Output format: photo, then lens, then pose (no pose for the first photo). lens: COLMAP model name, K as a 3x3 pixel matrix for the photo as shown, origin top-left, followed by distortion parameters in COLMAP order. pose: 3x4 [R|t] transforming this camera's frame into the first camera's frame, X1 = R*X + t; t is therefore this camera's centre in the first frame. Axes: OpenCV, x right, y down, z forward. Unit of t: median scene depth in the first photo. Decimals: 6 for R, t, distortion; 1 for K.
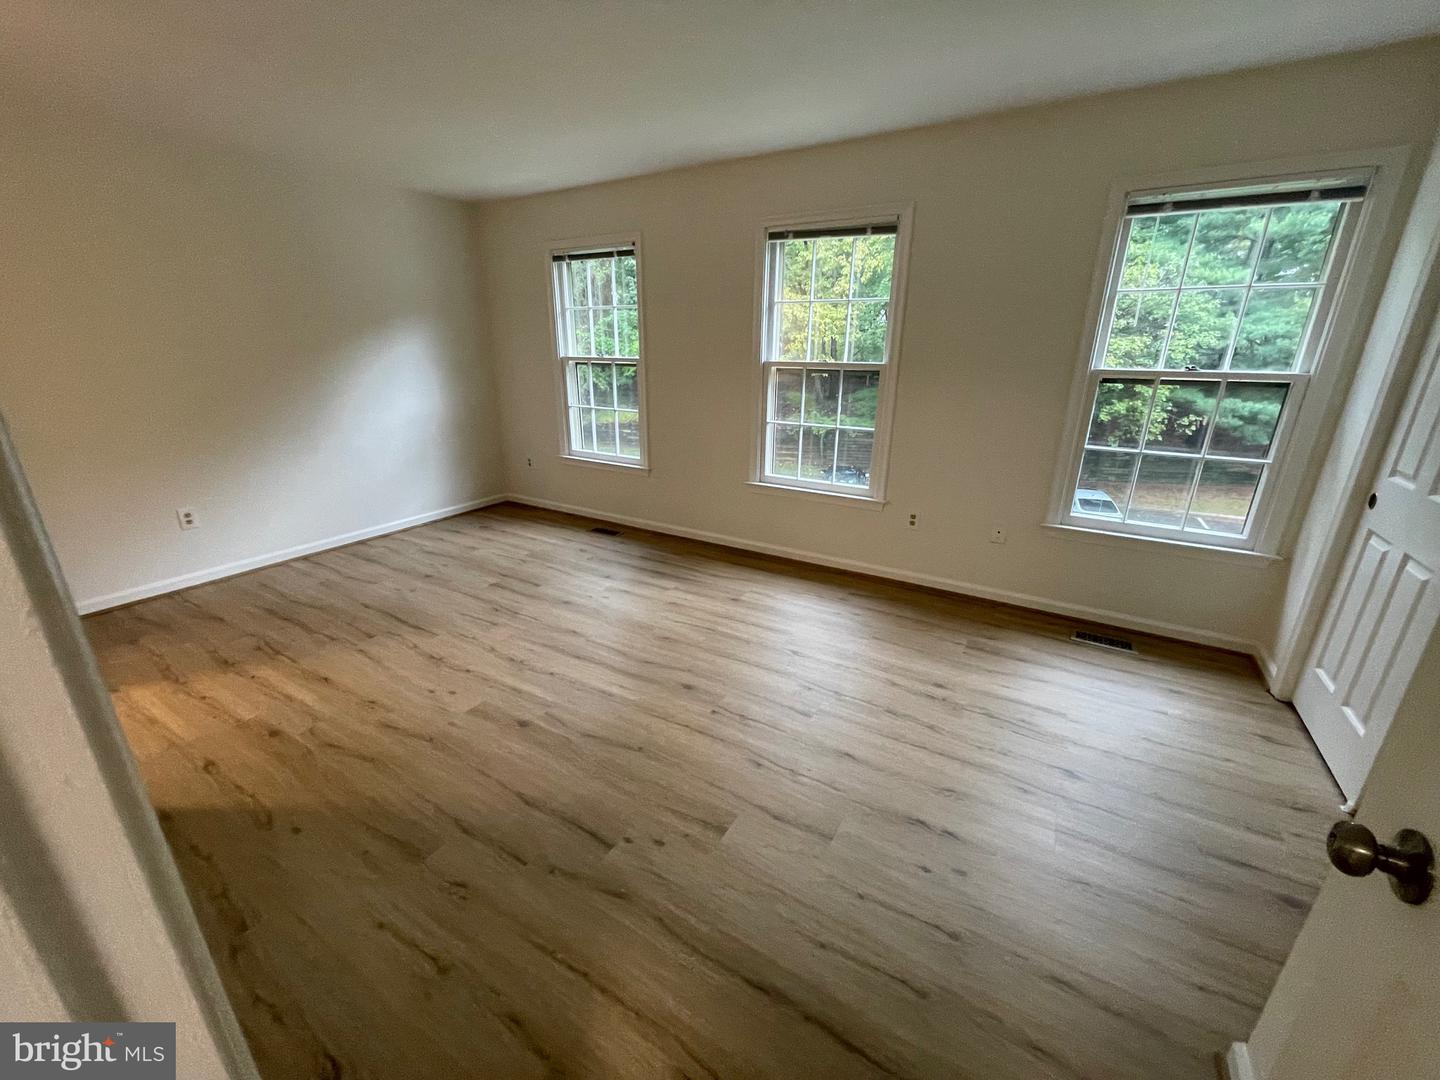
lens RADIAL K [[581.1, 0, 718.6], [0, 581.1, 542.2], [0, 0, 1]] dist [-0.000509, -0.000258]
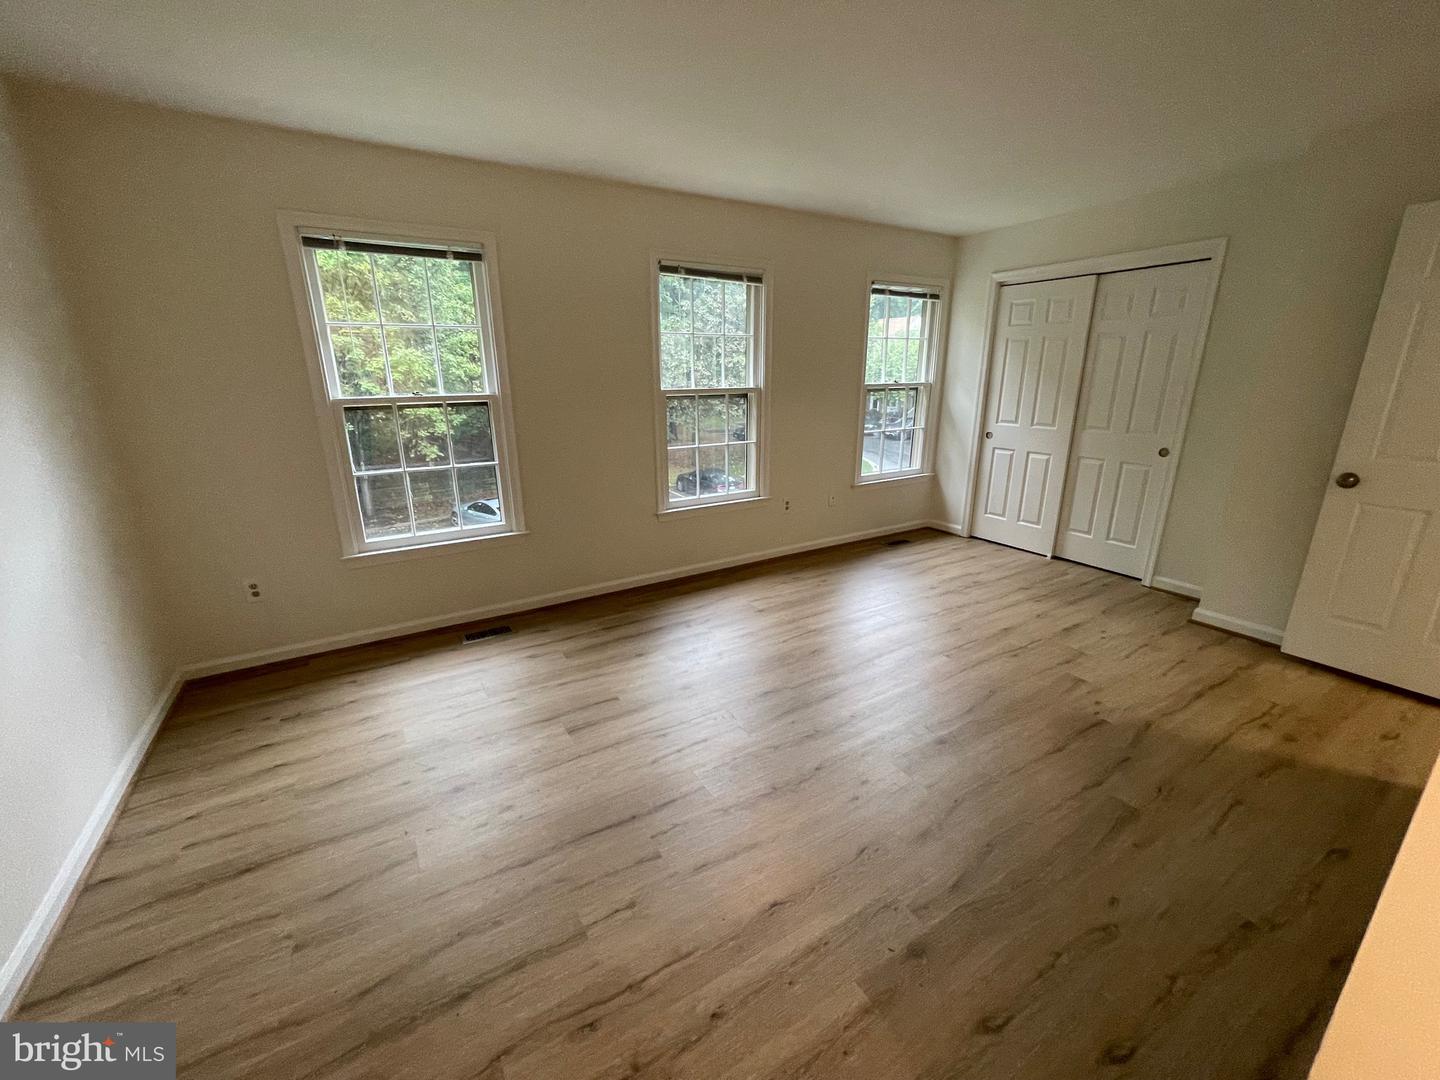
lens RADIAL K [[581.1, 0, 713.9], [0, 581.1, 542.6], [0, 0, 1]] dist [-0.000509, -0.000258]
pose [[0.460212, -0.260776, 0.848647, -0.850984], [0.301159, 0.945067, 0.127089, -0.173059], [-0.835170, 0.197090, 0.513466, 0.493024]]
